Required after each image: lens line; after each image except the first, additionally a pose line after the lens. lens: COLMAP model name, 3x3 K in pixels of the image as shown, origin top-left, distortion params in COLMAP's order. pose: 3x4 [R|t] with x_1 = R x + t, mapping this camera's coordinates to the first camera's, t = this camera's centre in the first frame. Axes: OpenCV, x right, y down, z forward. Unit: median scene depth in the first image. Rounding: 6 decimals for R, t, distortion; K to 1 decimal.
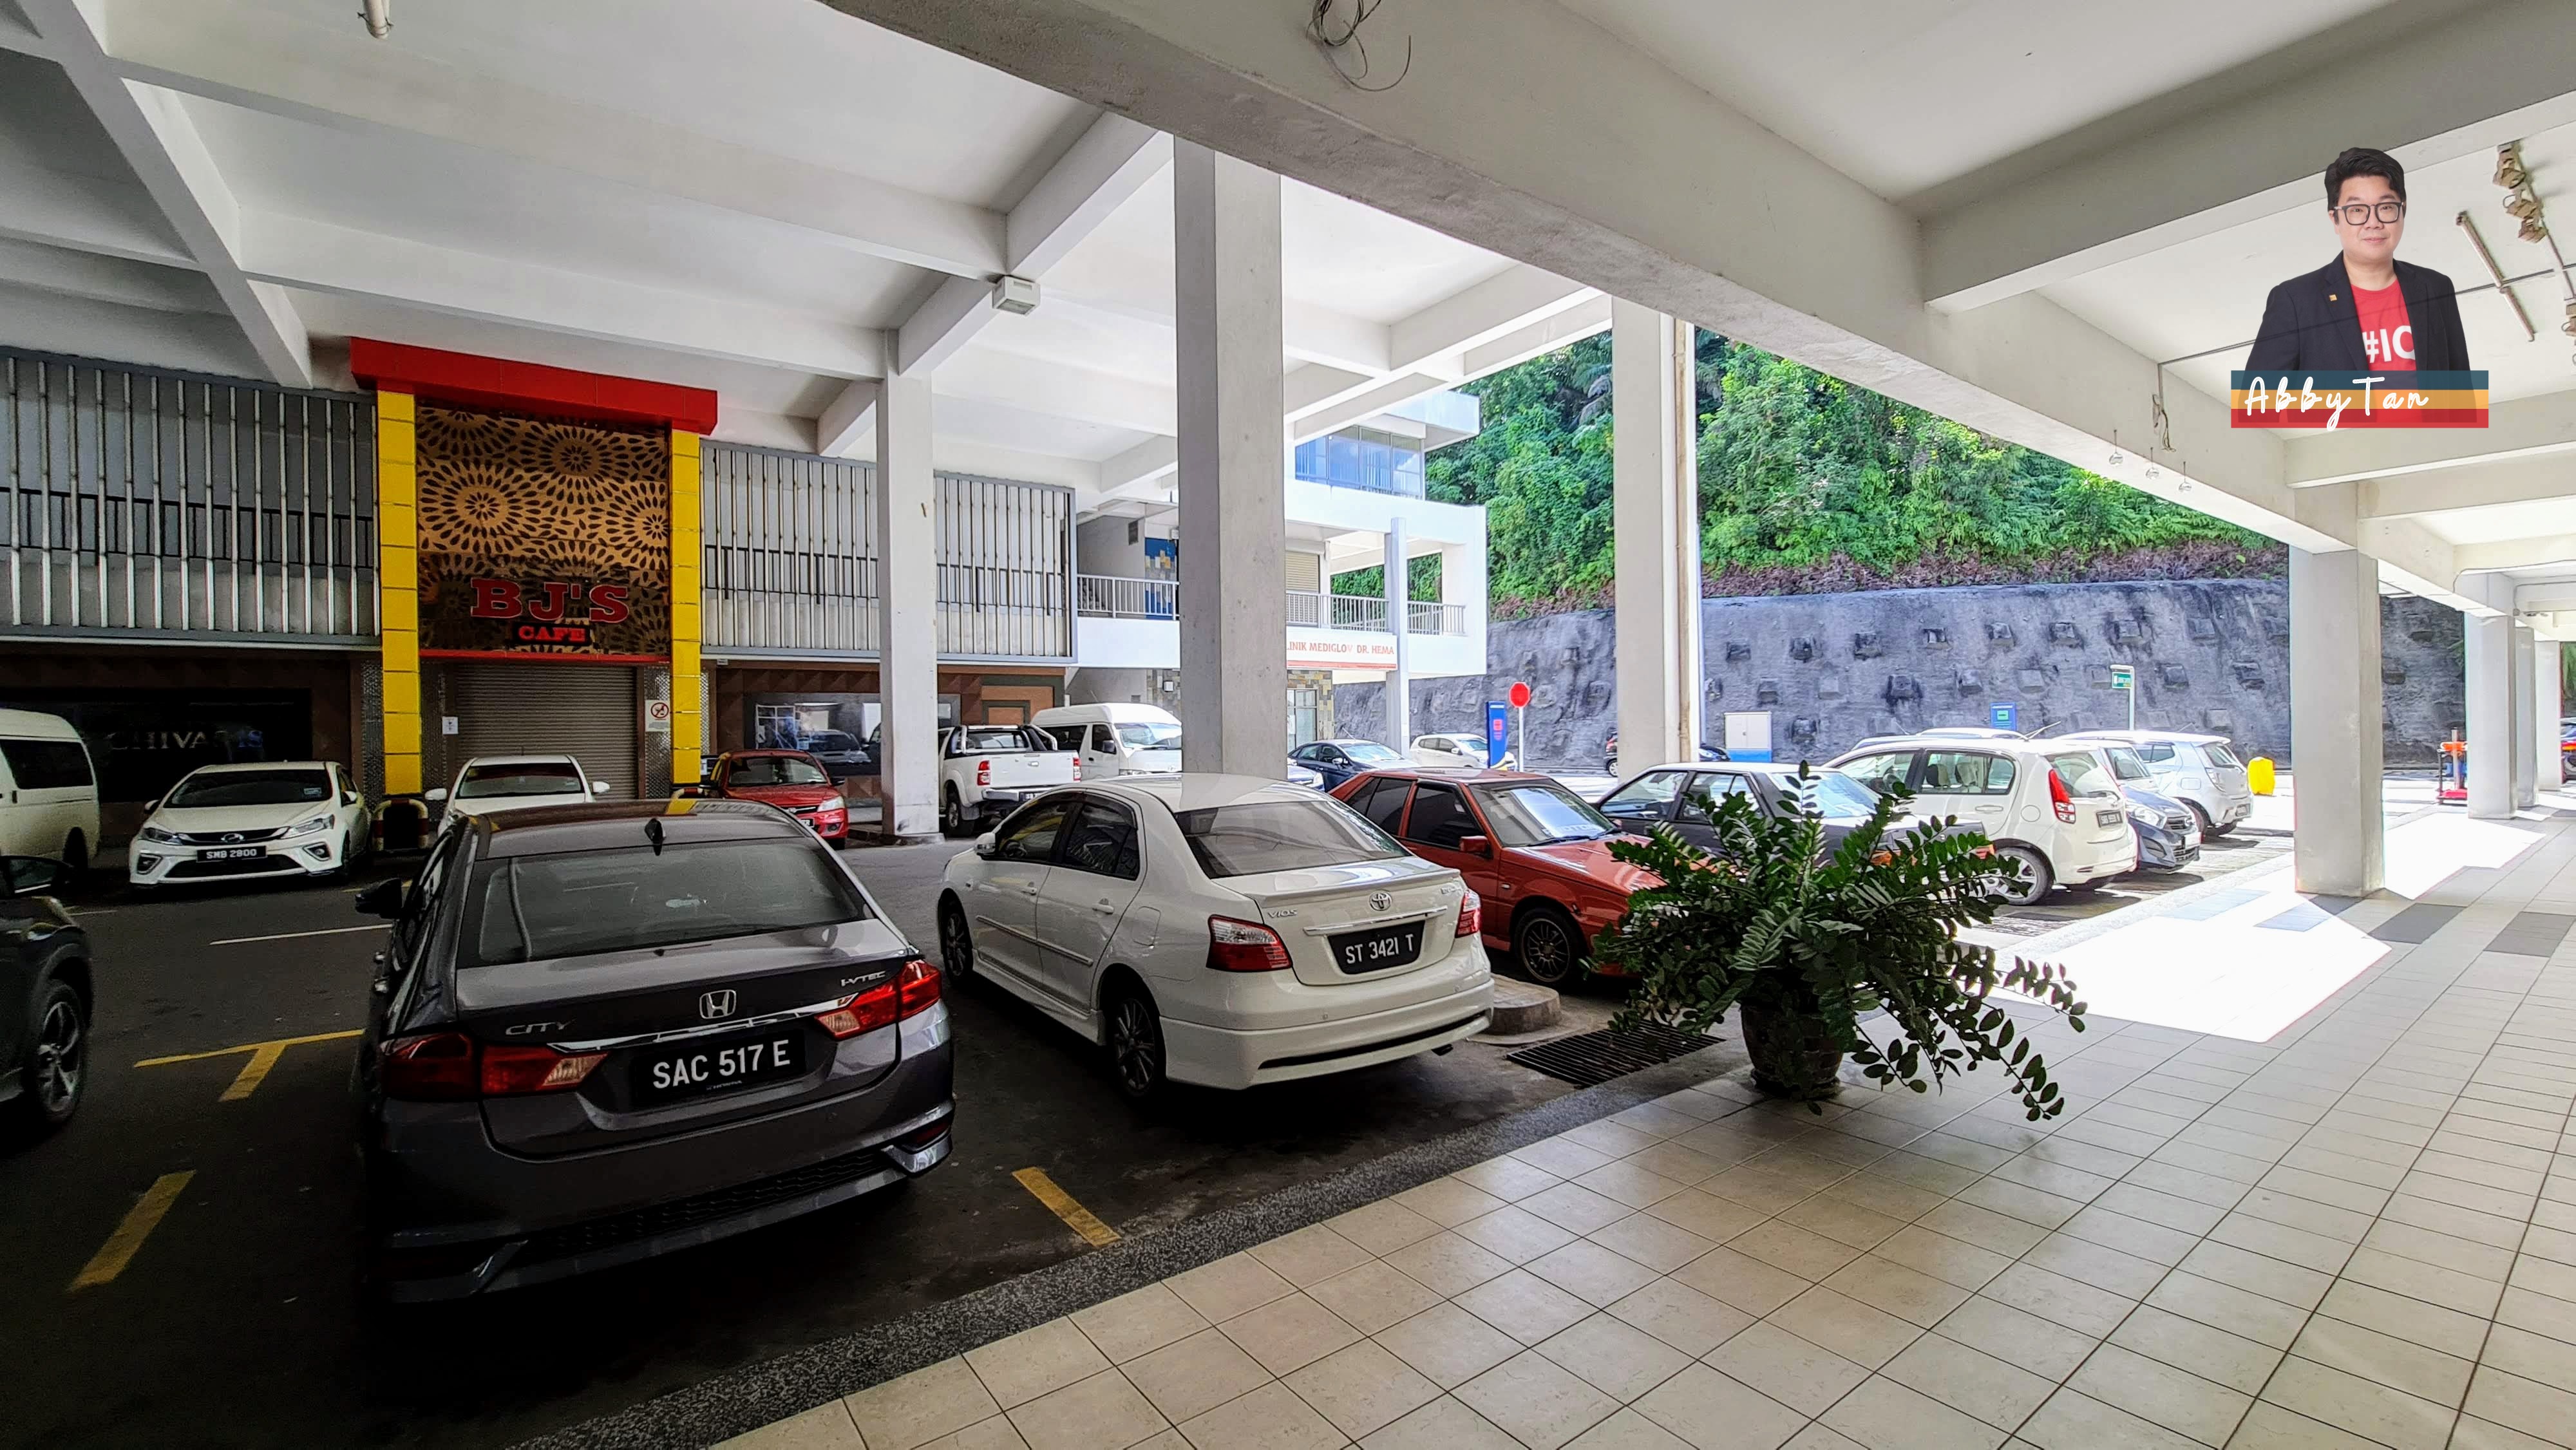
lens RADIAL K [[1051.8, 0, 1285.8], [0, 1051.8, 730.0], [0, 0, 1]] dist [-0.011329, 0.006352]
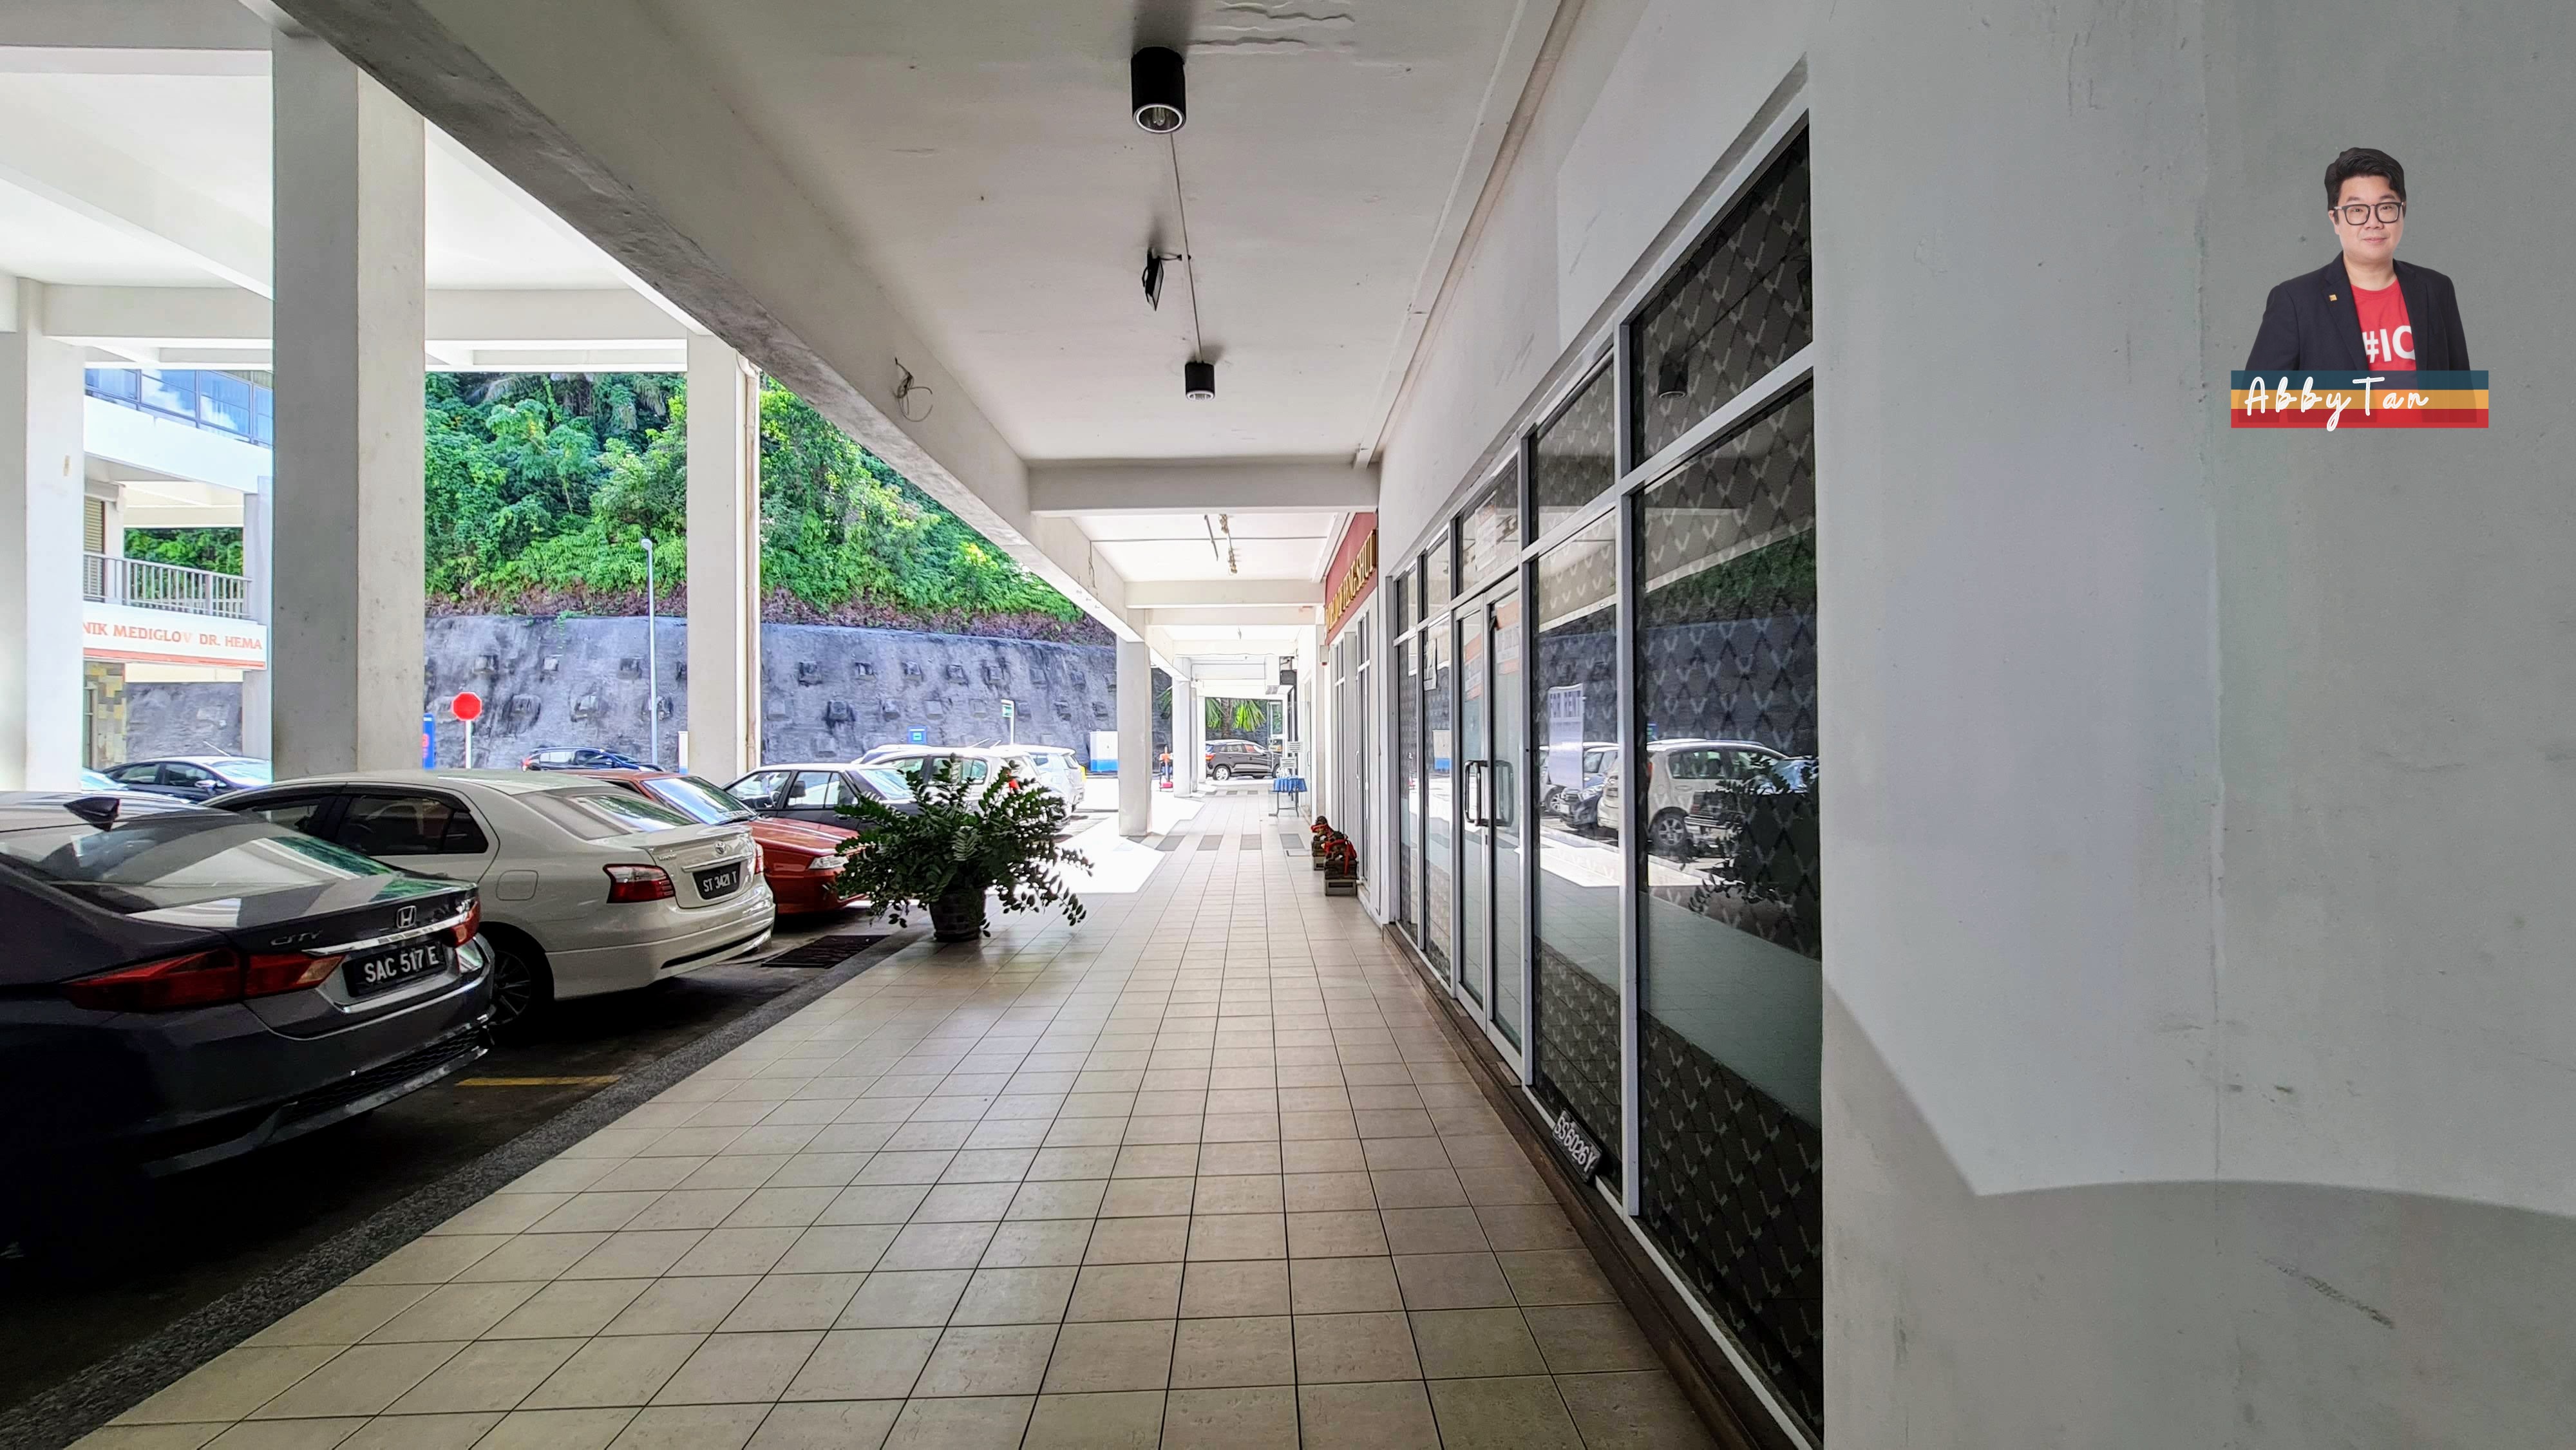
lens RADIAL K [[1051.8, 0, 1285.8], [0, 1051.8, 730.0], [0, 0, 1]] dist [-0.011329, 0.006352]
pose [[0.564708, 0.017039, 0.825115, -0.187354], [0.001012, 0.999772, -0.021338, 0.009863], [-0.825290, 0.012885, 0.564562, -0.125222]]
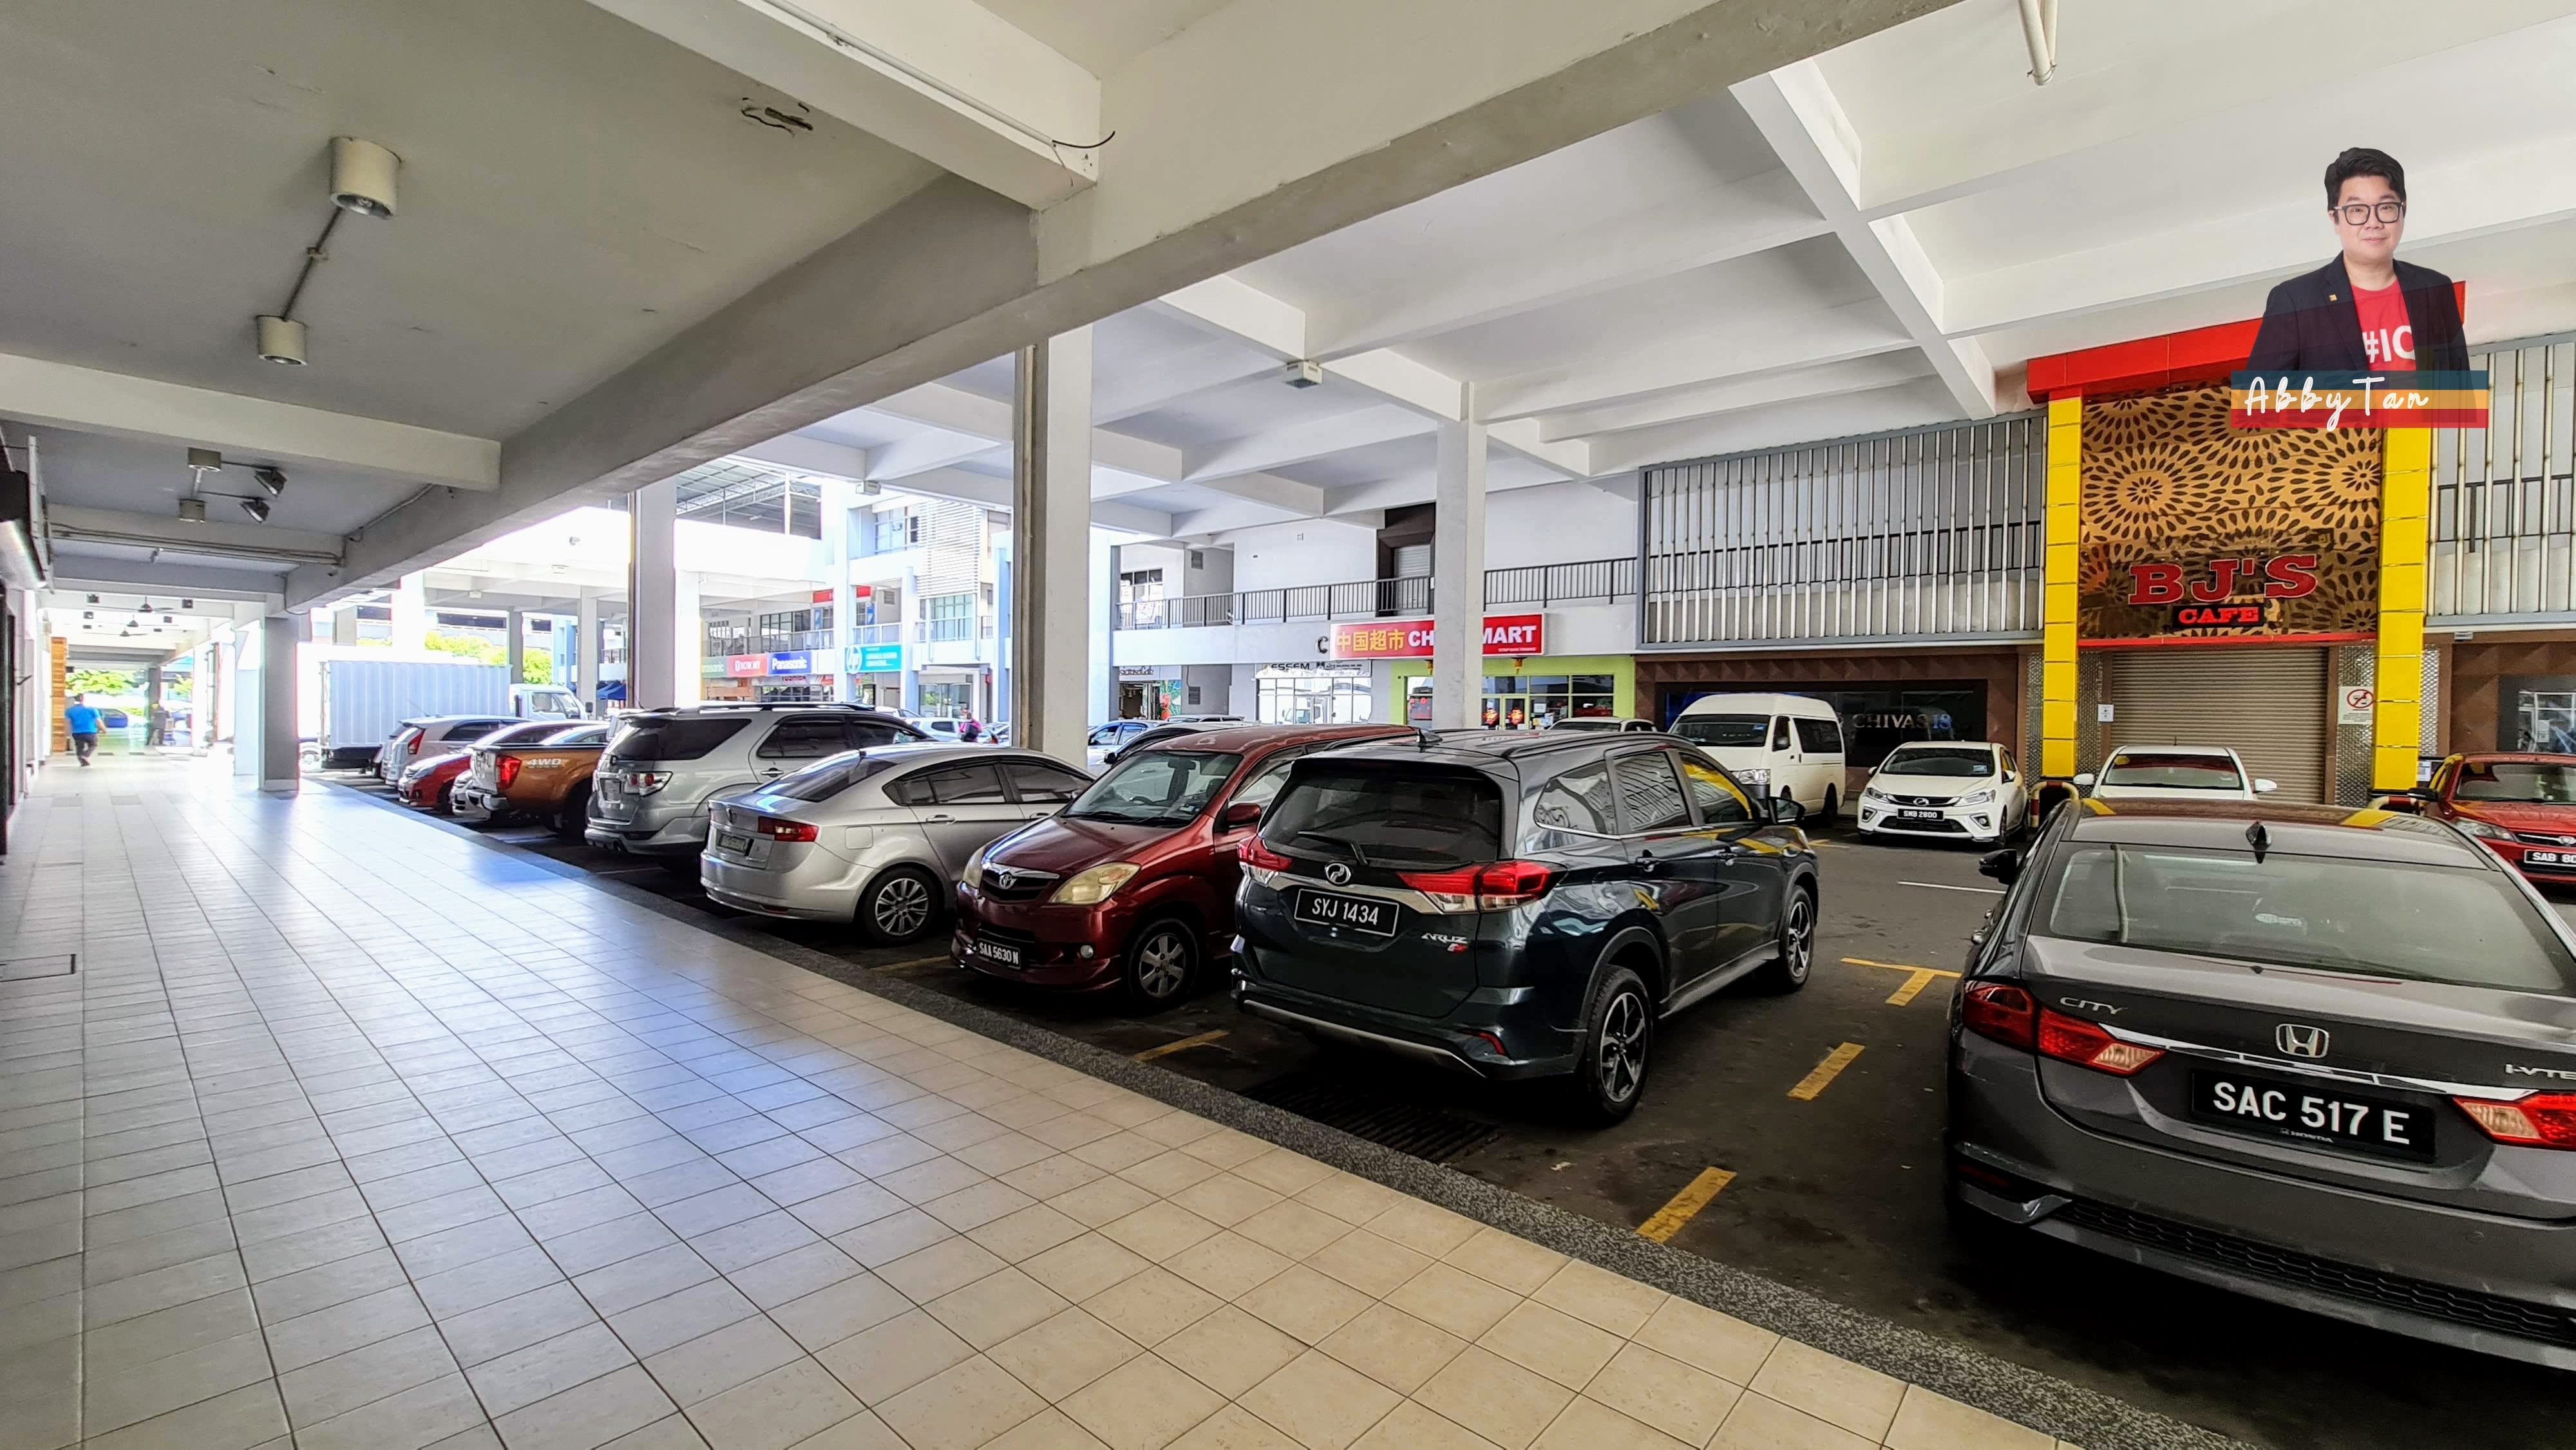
lens RADIAL K [[1051.8, 0, 1285.8], [0, 1051.8, 730.0], [0, 0, 1]] dist [-0.011329, 0.006352]
pose [[0.222243, 0.031945, -0.974468, 0.020273], [-0.019812, 0.999405, 0.028244, -0.000786], [0.974790, 0.013029, 0.222743, -0.003732]]
